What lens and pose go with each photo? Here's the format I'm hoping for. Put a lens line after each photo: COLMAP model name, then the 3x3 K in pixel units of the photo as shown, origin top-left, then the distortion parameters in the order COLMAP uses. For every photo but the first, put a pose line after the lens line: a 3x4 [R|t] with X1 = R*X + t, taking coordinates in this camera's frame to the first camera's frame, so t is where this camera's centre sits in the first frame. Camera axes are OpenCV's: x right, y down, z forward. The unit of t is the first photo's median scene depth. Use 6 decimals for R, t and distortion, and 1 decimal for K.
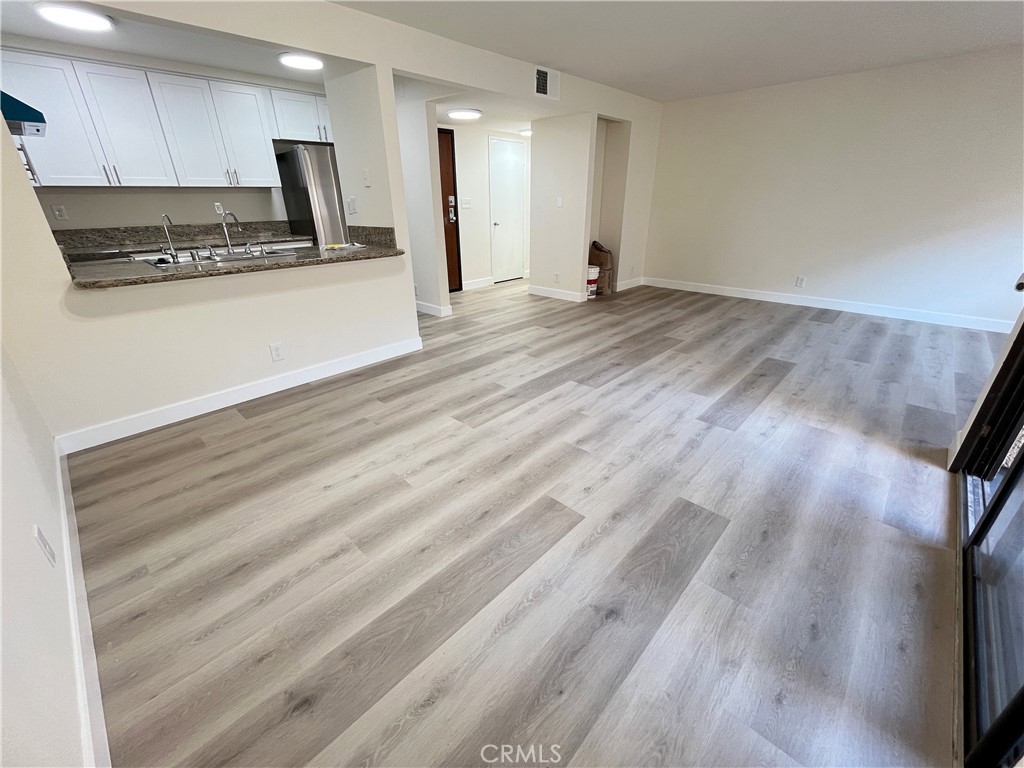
lens RADIAL K [[416.5, 0, 510.0], [0, 416.5, 385.0], [0, 0, 1]] dist [-0.002550, -0.000355]
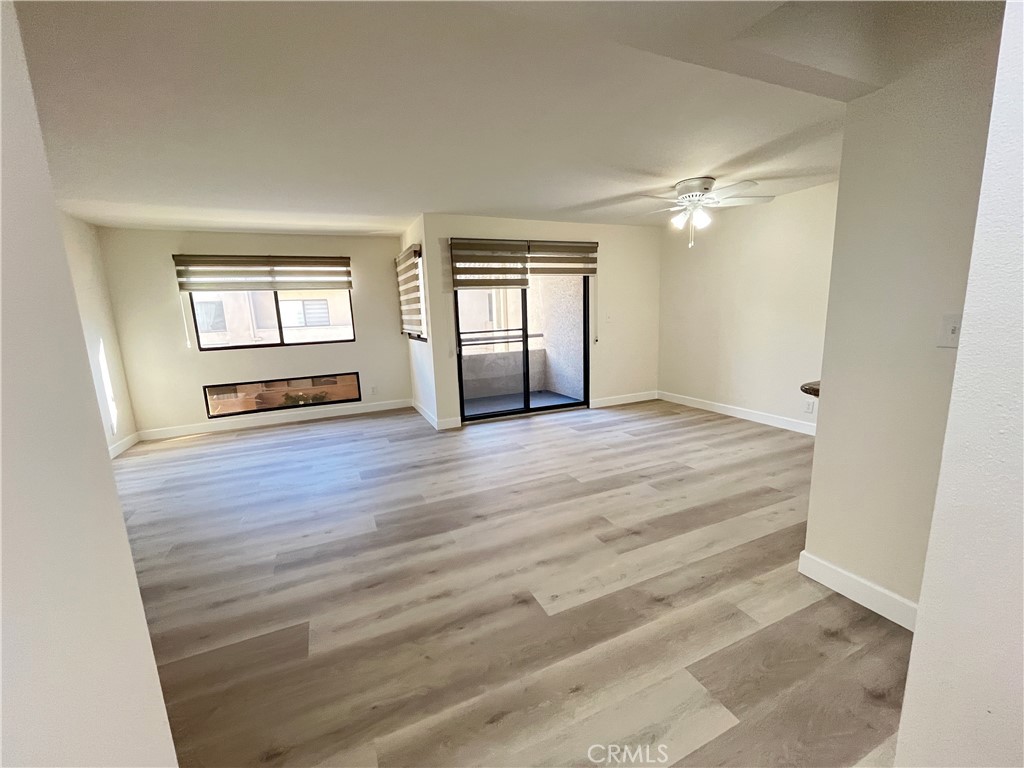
lens RADIAL K [[416.5, 0, 510.0], [0, 416.5, 385.0], [0, 0, 1]] dist [-0.002550, -0.000355]
pose [[-0.927037, -0.018951, 0.374491, -0.069959], [0.195696, 0.827467, 0.526310, -0.755007], [-0.319853, 0.561195, -0.763384, 1.633843]]
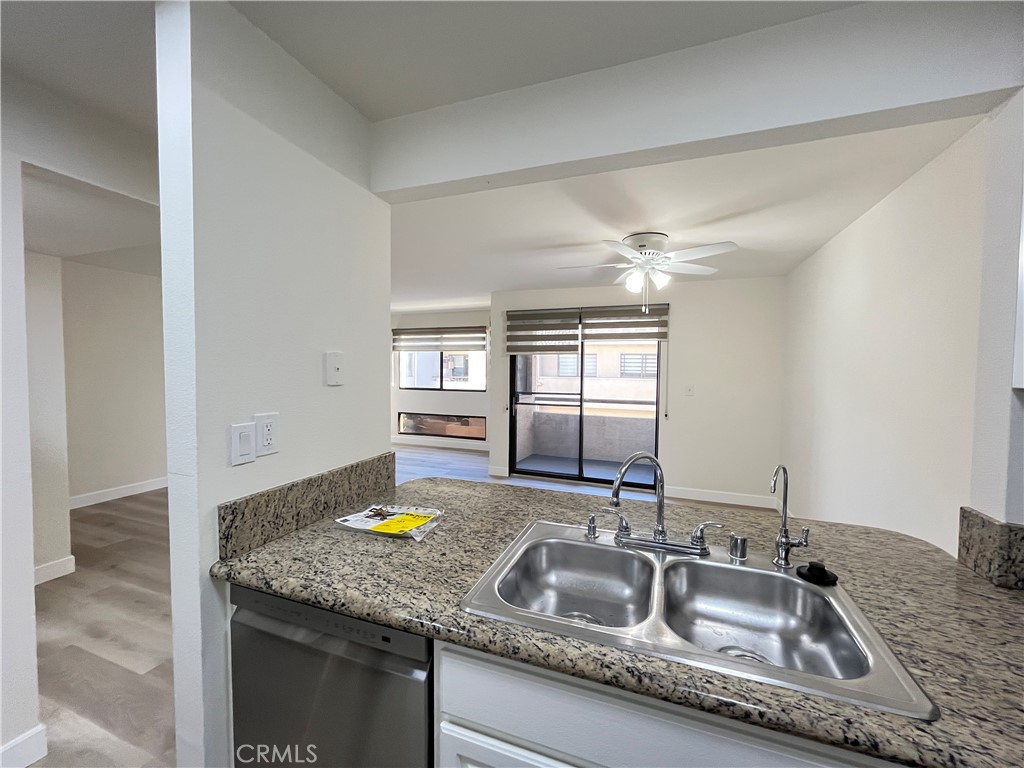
lens RADIAL K [[416.5, 0, 510.0], [0, 416.5, 385.0], [0, 0, 1]] dist [-0.002550, -0.000355]
pose [[-0.395322, -0.029935, 0.918055, -0.848270], [0.368218, 0.910483, 0.188246, -0.511618], [-0.841508, 0.412462, -0.348911, 1.046550]]
